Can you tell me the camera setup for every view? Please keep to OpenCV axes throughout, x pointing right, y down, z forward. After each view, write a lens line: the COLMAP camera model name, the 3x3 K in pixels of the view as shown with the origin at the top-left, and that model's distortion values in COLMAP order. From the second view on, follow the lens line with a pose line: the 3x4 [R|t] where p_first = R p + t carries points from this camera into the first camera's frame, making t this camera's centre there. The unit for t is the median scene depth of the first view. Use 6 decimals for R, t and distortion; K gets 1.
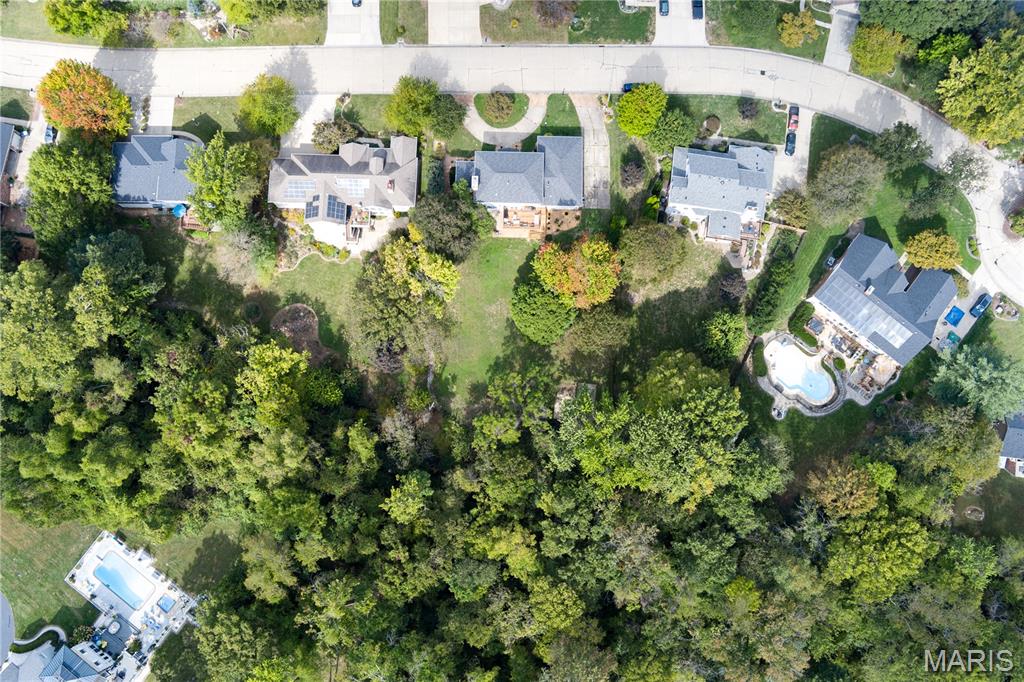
lens RADIAL K [[844.5, 0, 495.8], [0, 844.5, 337.6], [0, 0, 1]] dist [-0.066548, 0.011178]
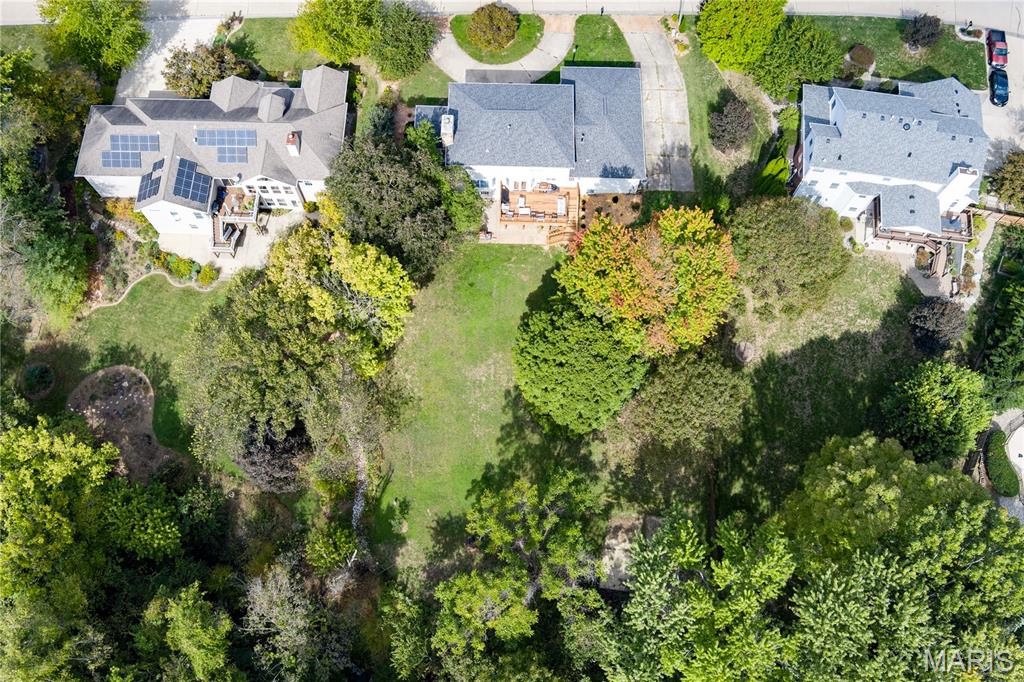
lens RADIAL K [[844.5, 0, 495.8], [0, 844.5, 337.6], [0, 0, 1]] dist [-0.066548, 0.011178]
pose [[0.999989, 0.003201, 0.003389, 0.004541], [-0.002365, 0.974830, -0.222938, 0.063308], [-0.004018, 0.222927, 0.974827, 0.488400]]
